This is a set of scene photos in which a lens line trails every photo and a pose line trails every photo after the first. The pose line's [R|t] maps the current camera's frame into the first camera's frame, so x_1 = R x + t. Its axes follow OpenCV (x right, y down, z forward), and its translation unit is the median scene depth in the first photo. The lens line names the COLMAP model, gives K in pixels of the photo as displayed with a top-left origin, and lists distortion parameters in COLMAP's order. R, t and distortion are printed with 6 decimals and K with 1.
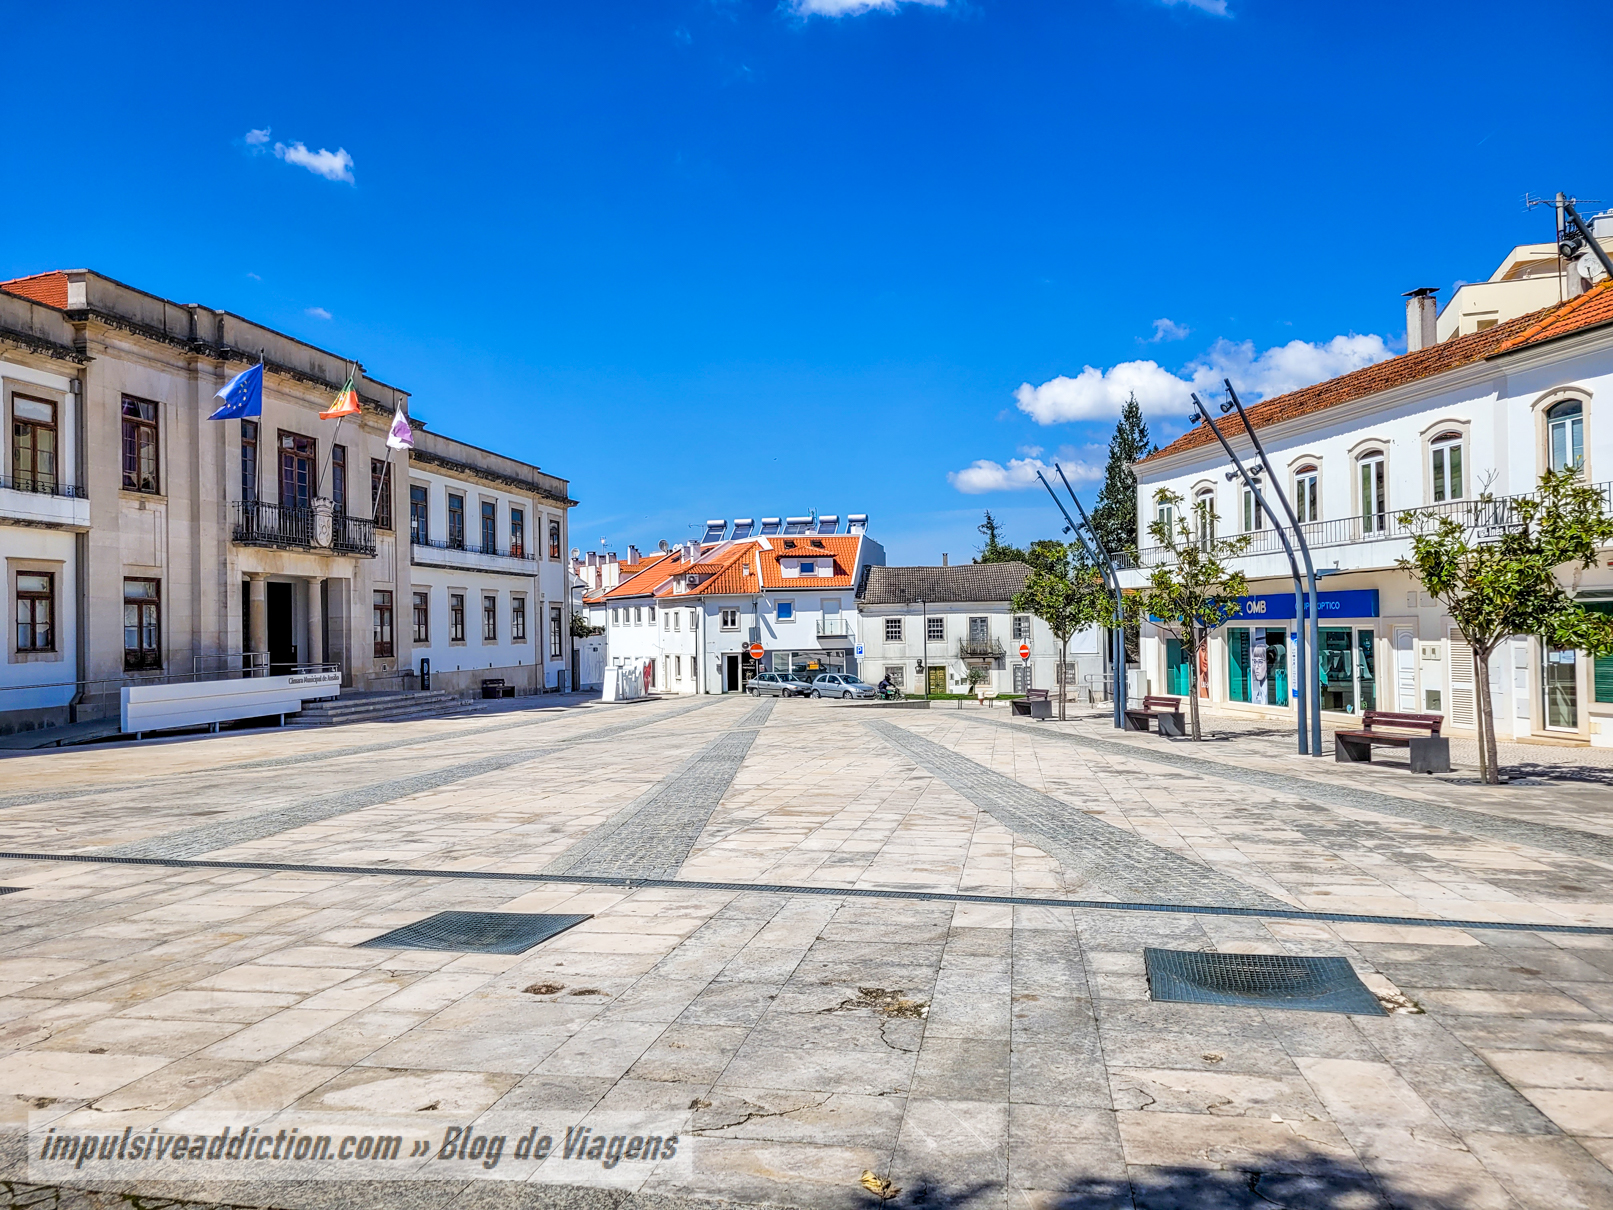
lens RADIAL K [[1187.7, 0, 803.7], [0, 1187.7, 626.4], [0, 0, 1]] dist [0.008814, -0.000223]
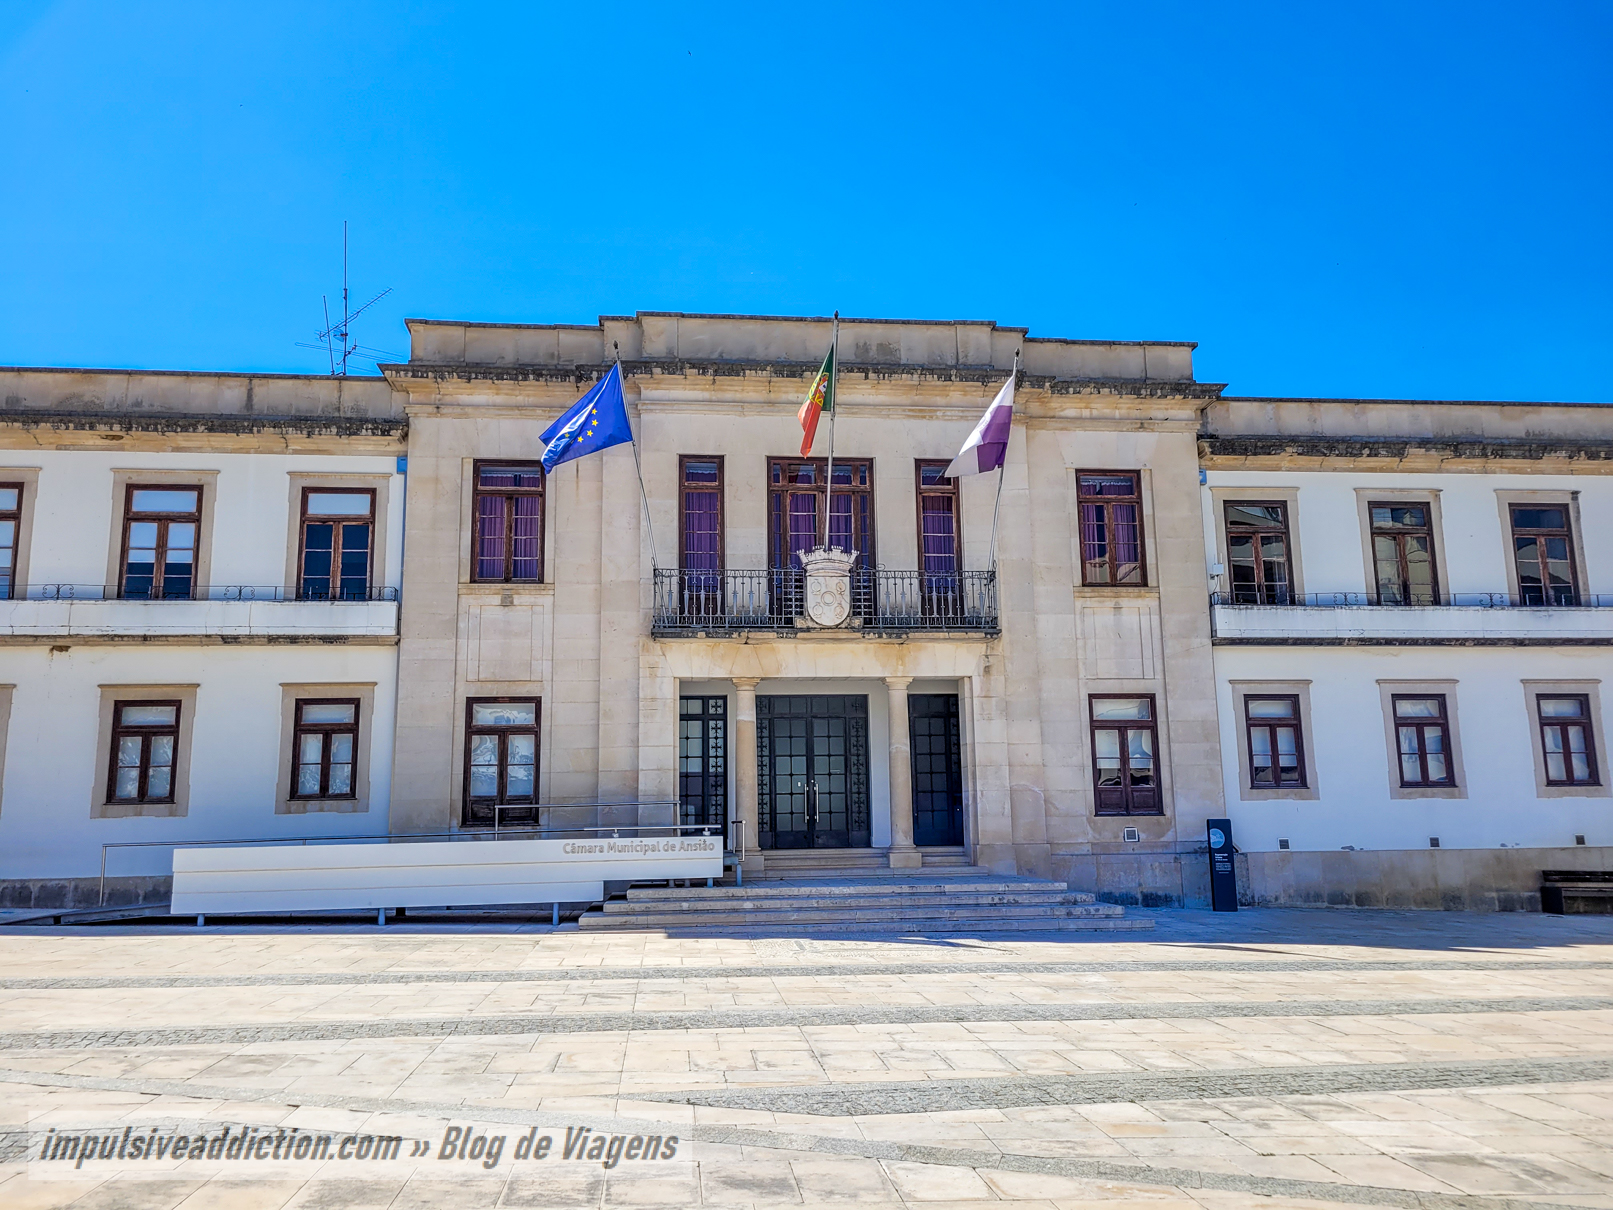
lens RADIAL K [[1187.7, 0, 803.7], [0, 1187.7, 626.4], [0, 0, 1]] dist [0.008814, -0.000223]
pose [[0.291056, -0.116981, -0.949527, 0.187323], [0.013734, 0.992905, -0.118115, 0.005180], [0.956607, 0.021337, 0.290598, 0.877555]]
